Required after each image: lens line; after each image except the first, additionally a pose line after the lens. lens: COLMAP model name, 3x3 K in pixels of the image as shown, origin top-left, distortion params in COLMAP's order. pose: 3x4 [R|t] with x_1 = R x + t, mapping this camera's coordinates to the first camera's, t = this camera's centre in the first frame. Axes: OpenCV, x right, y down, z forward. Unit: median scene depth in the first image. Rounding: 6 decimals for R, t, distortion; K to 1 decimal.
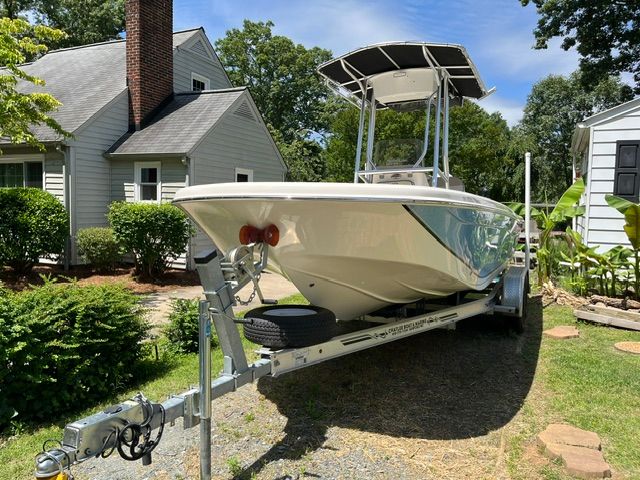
lens RADIAL K [[490.5, 0, 320.0], [0, 490.5, 240.0], [0, 0, 1]] dist [0.053014, -0.056126]
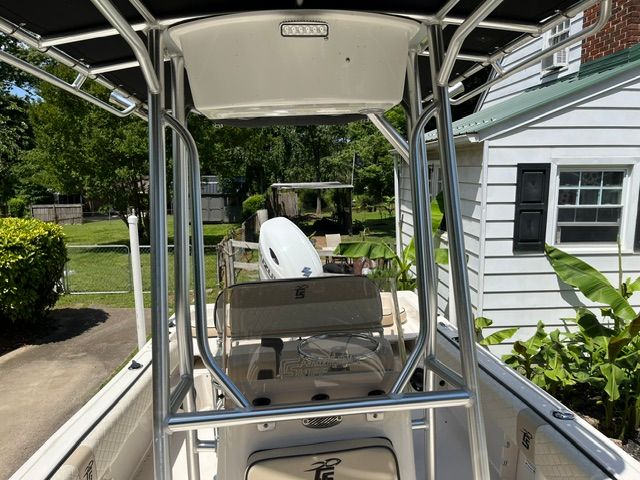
lens RADIAL K [[490.5, 0, 320.0], [0, 490.5, 240.0], [0, 0, 1]] dist [0.053014, -0.056126]
pose [[0.867611, -0.099396, 0.487209, 0.021616], [0.063202, 0.993914, 0.090220, -0.173725], [-0.493211, -0.047483, 0.868613, 0.539219]]
